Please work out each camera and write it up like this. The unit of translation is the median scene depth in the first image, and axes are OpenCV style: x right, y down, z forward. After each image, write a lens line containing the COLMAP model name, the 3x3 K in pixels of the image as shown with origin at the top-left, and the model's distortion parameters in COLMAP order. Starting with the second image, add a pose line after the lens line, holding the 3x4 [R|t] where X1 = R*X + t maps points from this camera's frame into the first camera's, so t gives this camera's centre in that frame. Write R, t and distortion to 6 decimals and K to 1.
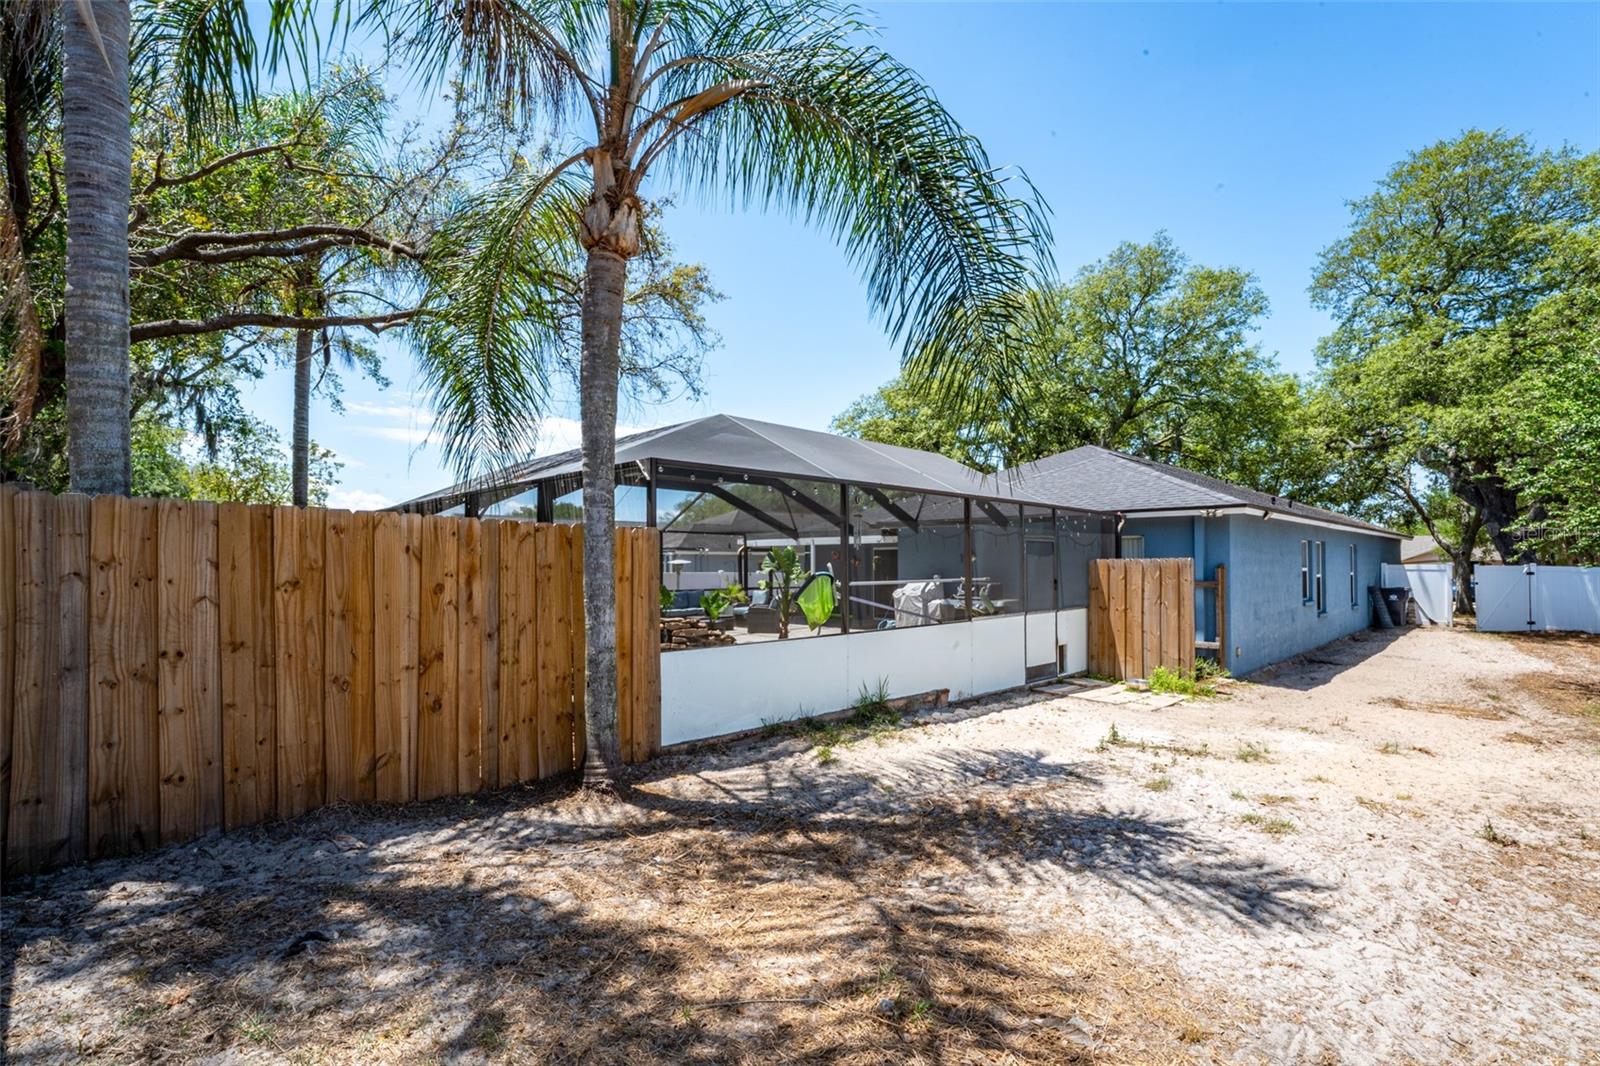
lens RADIAL K [[721.3, 0, 801.4], [0, 721.3, 567.2], [0, 0, 1]] dist [-0.001336, 0.000623]
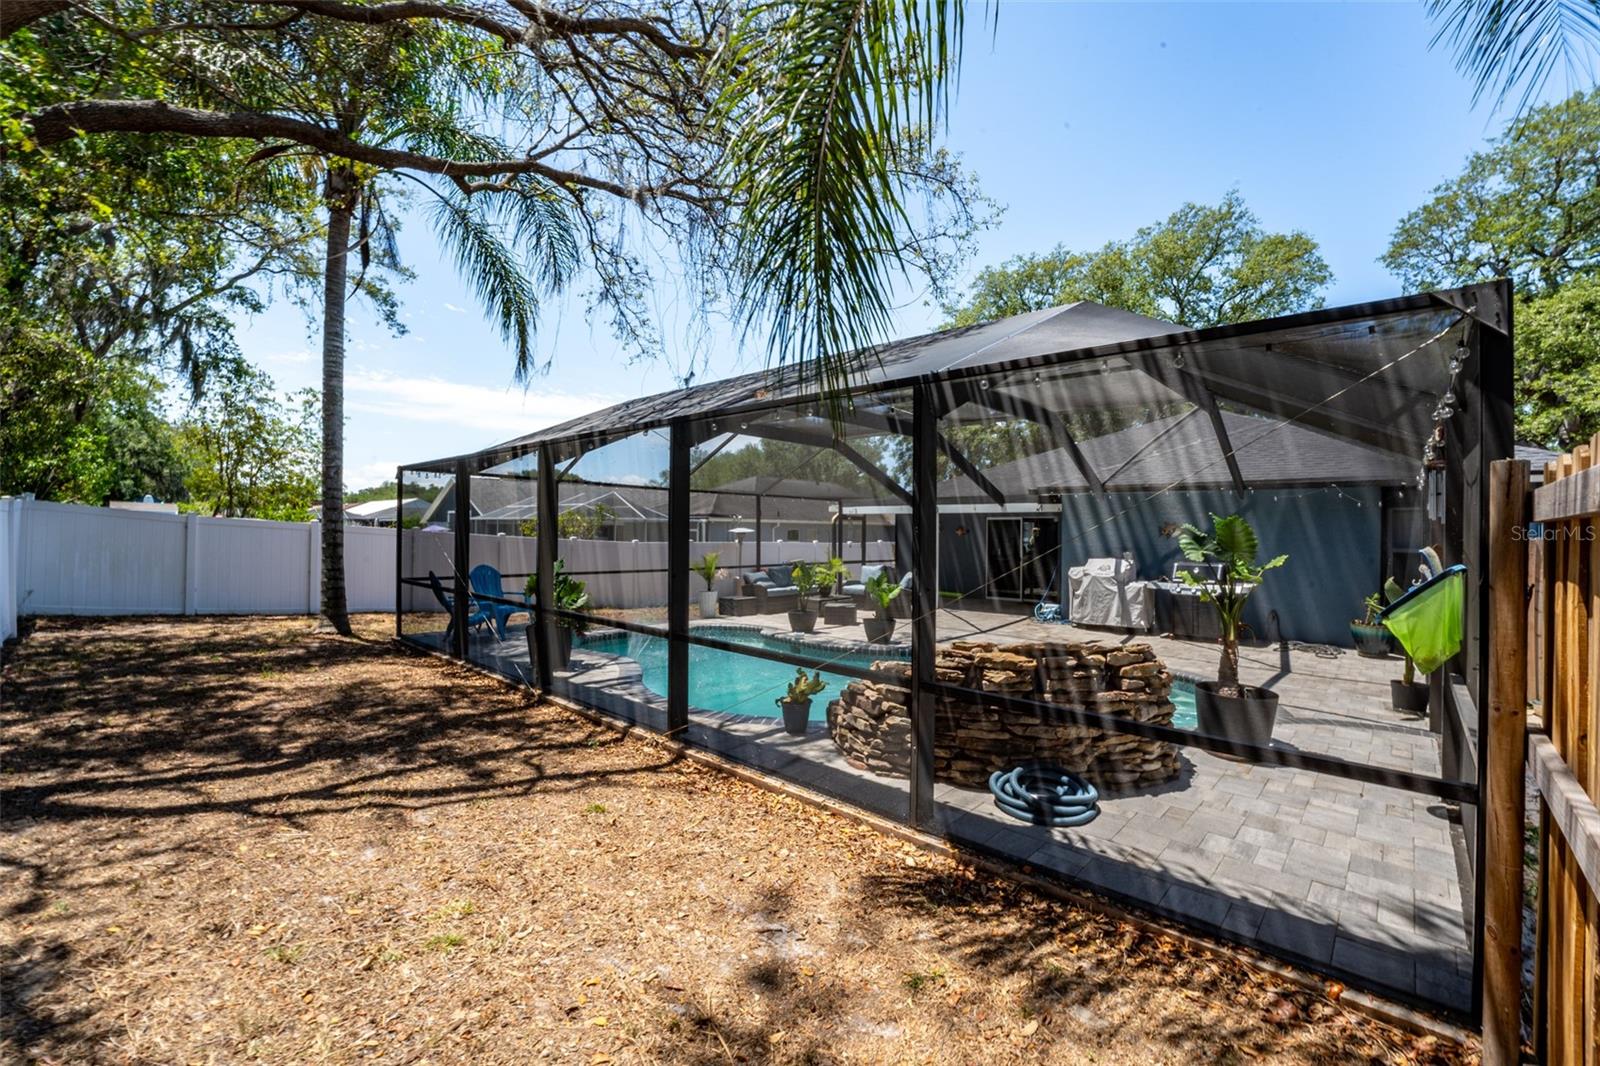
lens RADIAL K [[672.3, 0, 802.8], [0, 672.3, 529.3], [0, 0, 1]] dist [-0.023418, 0.001770]
pose [[0.997889, 0.009218, 0.064290, -0.162387], [-0.008879, 0.999945, -0.005553, -0.005095], [-0.064337, 0.004970, 0.997916, 0.186738]]
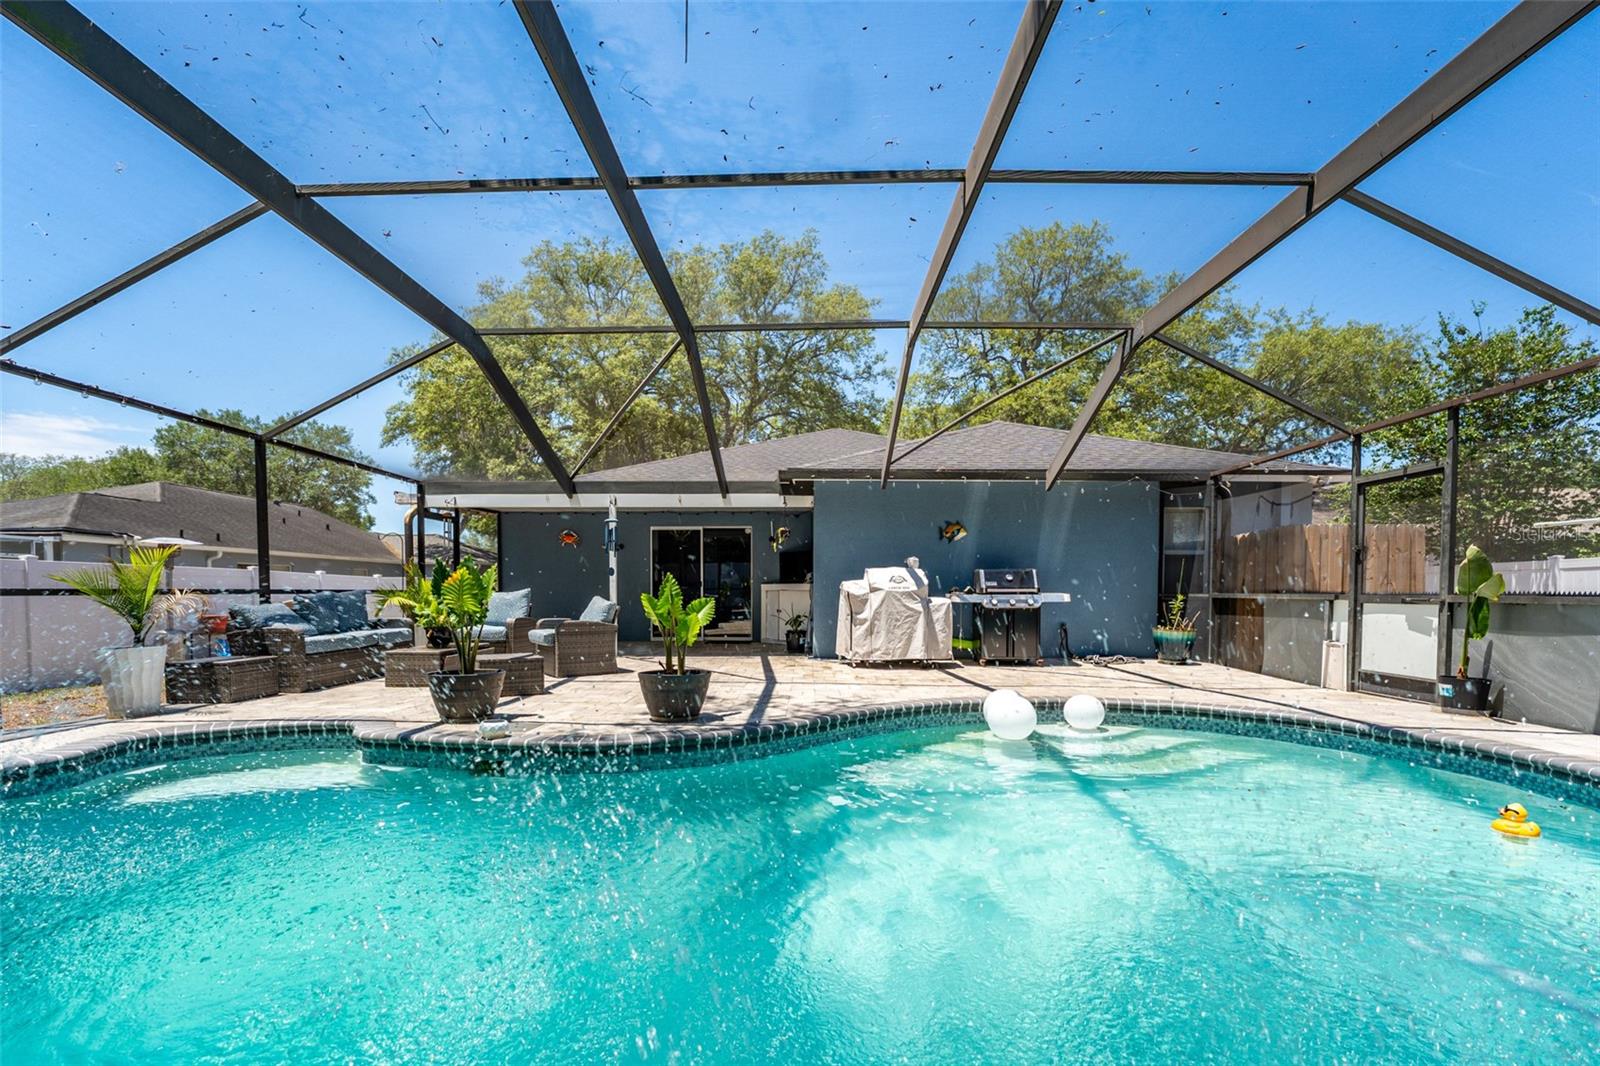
lens RADIAL K [[672.3, 0, 793.6], [0, 672.3, 612.7], [0, 0, 1]] dist [-0.023418, 0.001770]
pose [[0.705284, -0.018101, 0.708694, -0.206694], [-0.001034, 0.999647, 0.026562, 0.029060], [-0.708924, -0.019467, 0.705016, 0.464252]]
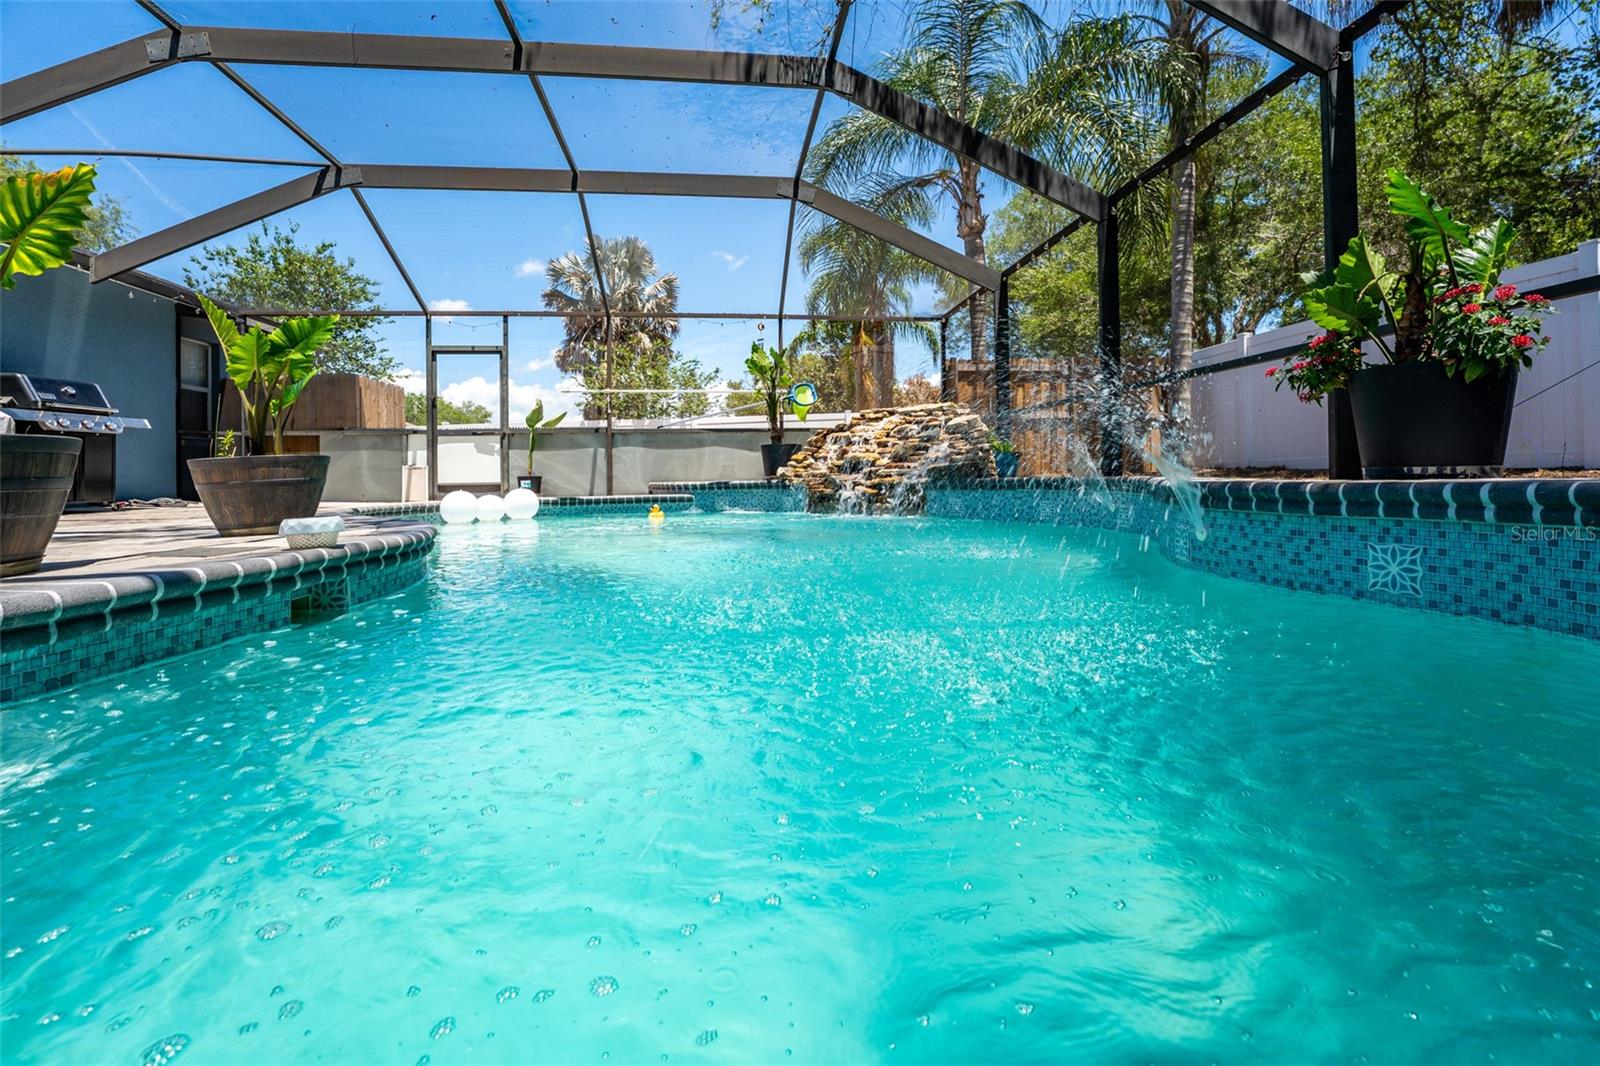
lens RADIAL K [[672.3, 0, 807.9], [0, 672.3, 470.2], [0, 0, 1]] dist [-0.023418, 0.001770]
pose [[-0.806112, 0.010859, 0.591664, -0.250675], [0.012868, 0.999917, -0.000821, 0.056103], [-0.591623, 0.006952, -0.806185, 0.685464]]
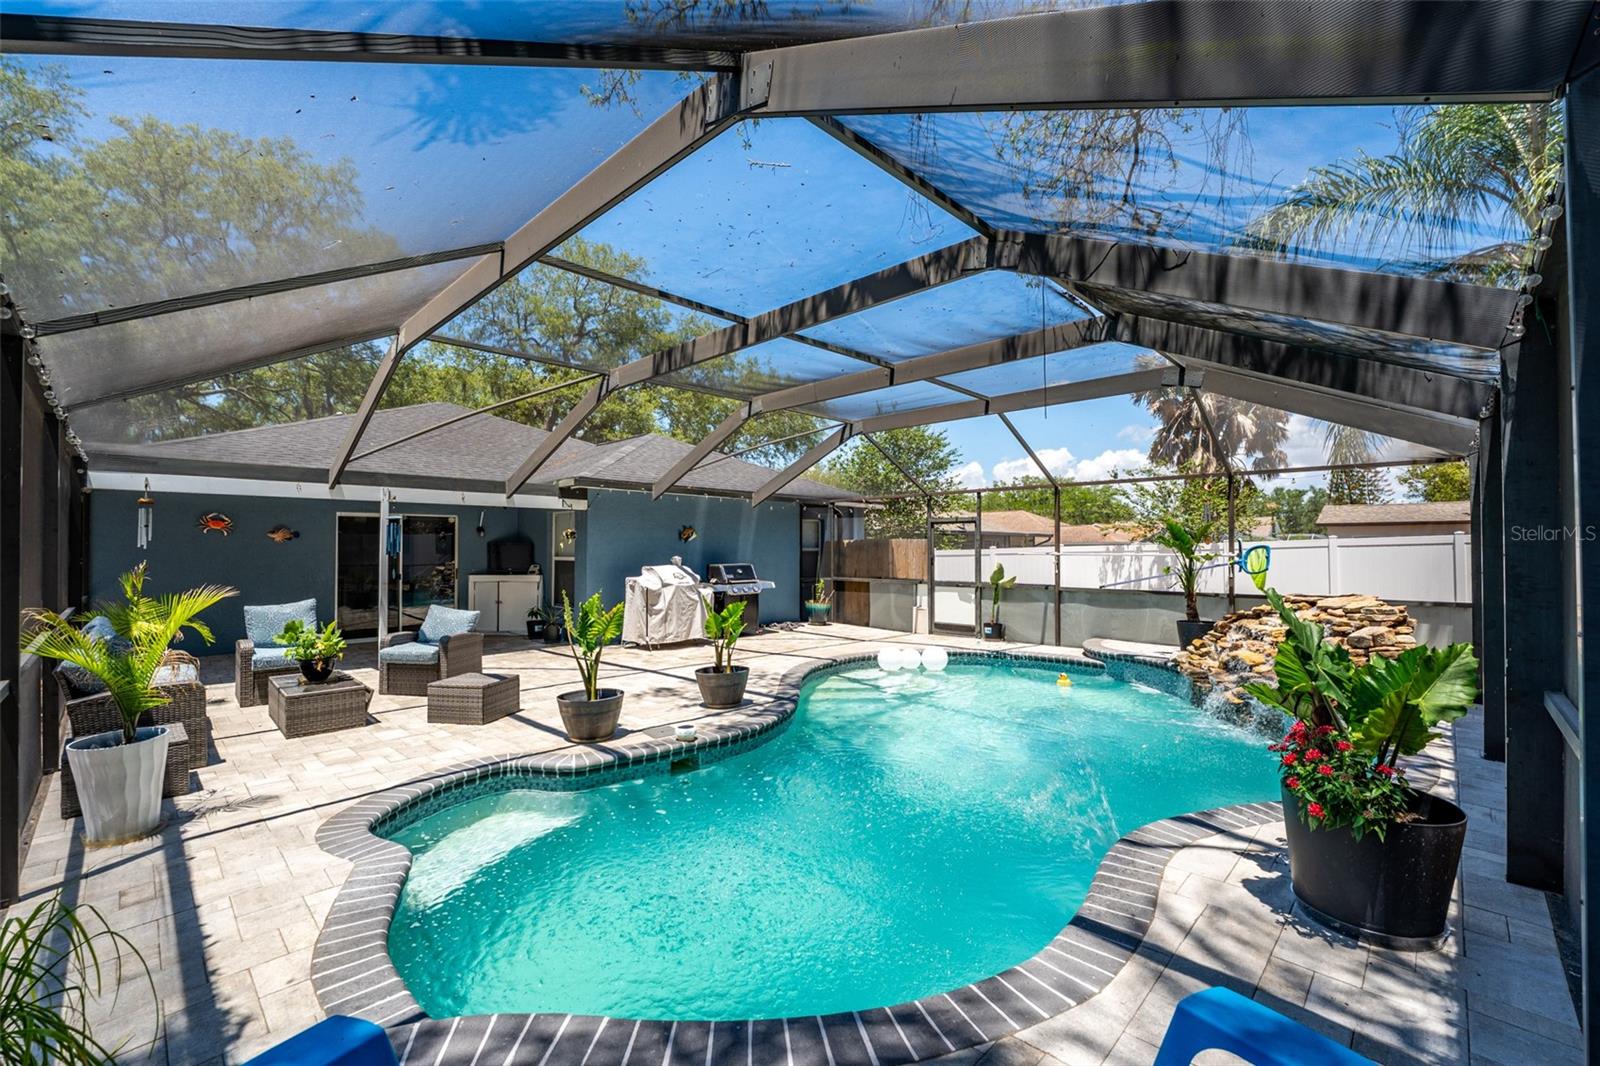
lens RADIAL K [[672.3, 0, 781.6], [0, 672.3, 544.1], [0, 0, 1]] dist [-0.023418, 0.001770]
pose [[-0.020087, 0.009492, 0.999753, -0.369674], [0.004360, 0.999946, -0.009407, 0.002939], [-0.999789, 0.004170, -0.020128, 0.625804]]
